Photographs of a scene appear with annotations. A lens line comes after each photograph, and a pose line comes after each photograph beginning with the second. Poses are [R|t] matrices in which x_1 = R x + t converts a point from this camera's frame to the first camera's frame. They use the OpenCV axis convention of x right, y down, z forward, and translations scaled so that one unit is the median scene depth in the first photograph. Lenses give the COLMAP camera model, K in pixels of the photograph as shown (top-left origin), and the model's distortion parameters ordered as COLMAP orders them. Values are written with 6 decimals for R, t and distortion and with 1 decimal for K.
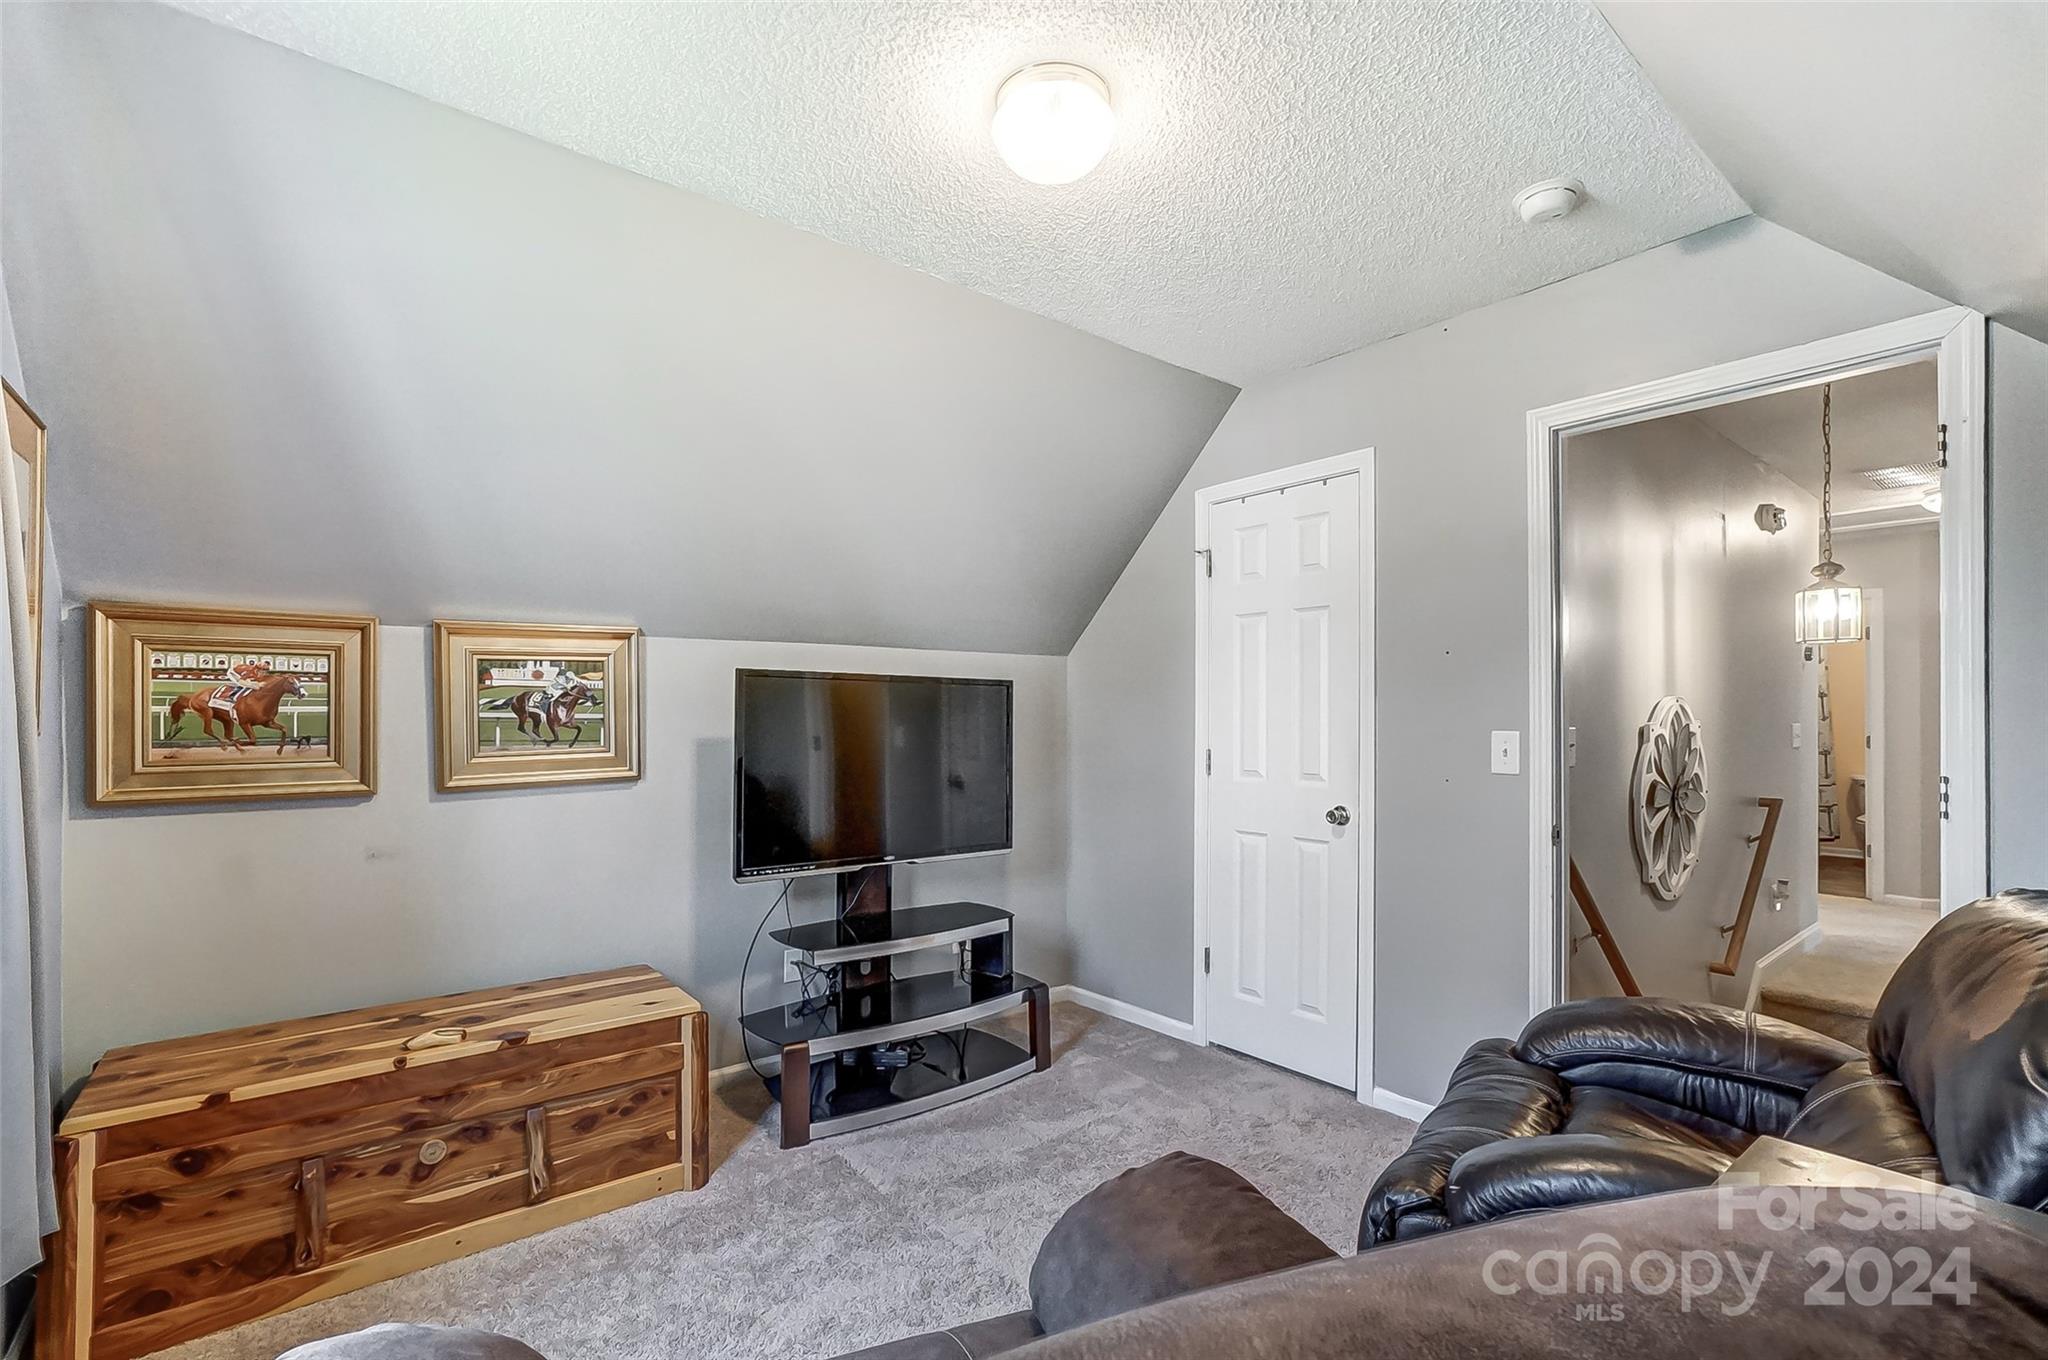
lens RADIAL K [[921.7, 0, 1010.3], [0, 921.7, 716.6], [0, 0, 1]] dist [-0.018224, 0.000654]
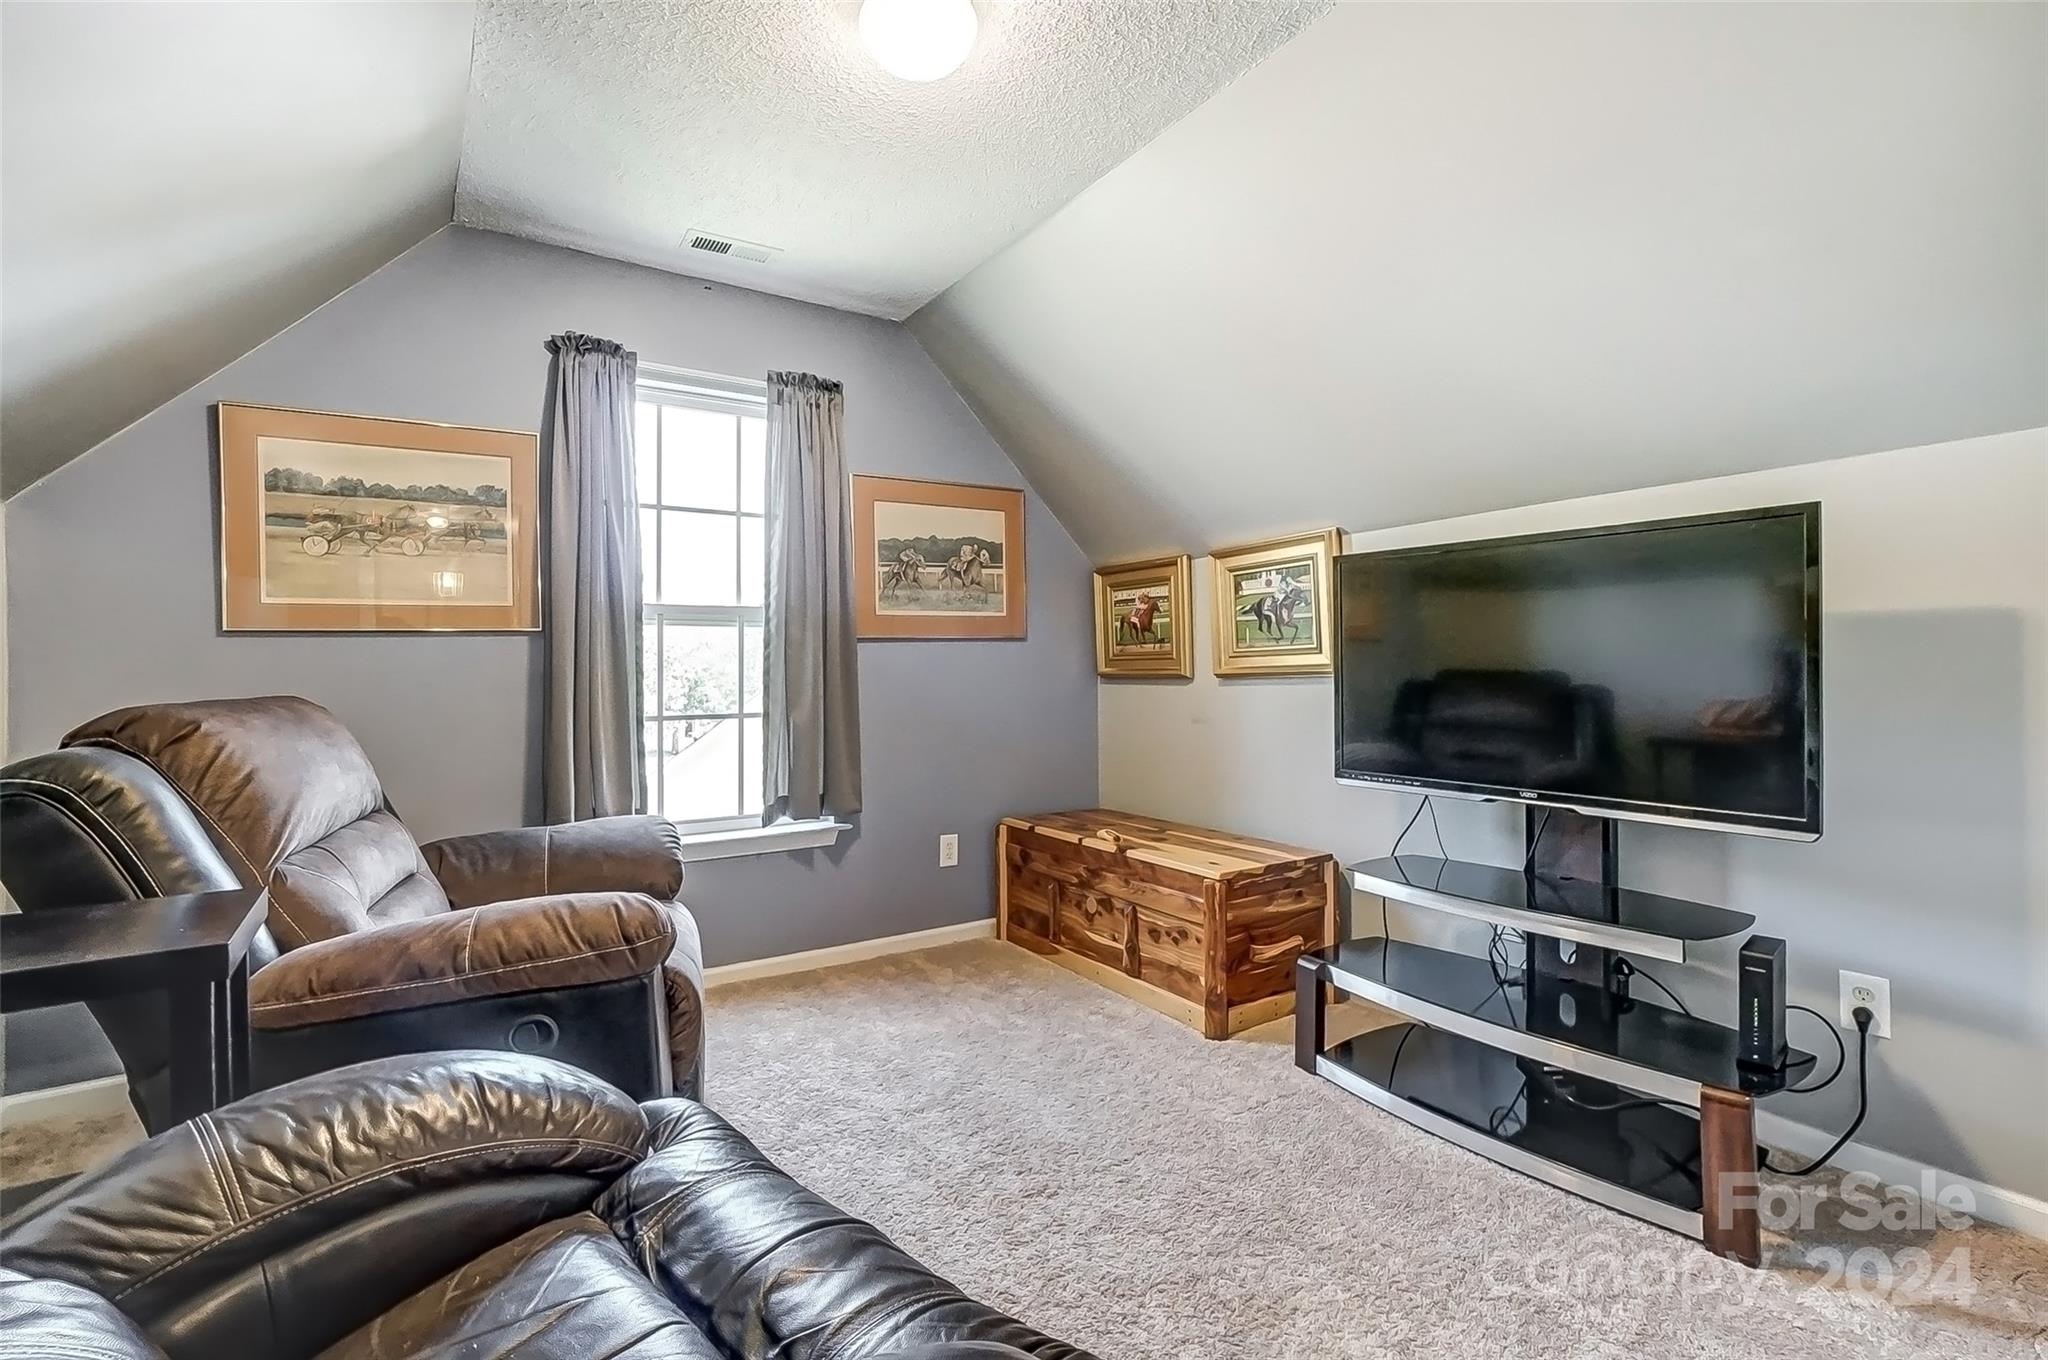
lens RADIAL K [[925.6, 0, 1024.0], [0, 925.6, 680.0], [0, 0, 1]] dist [-0.015024, 0.000401]
pose [[-0.098655, 0.015256, -0.995005, 0.811372], [0.011658, 0.999832, 0.014174, 0.068252], [0.995053, -0.010201, -0.098816, 0.927581]]
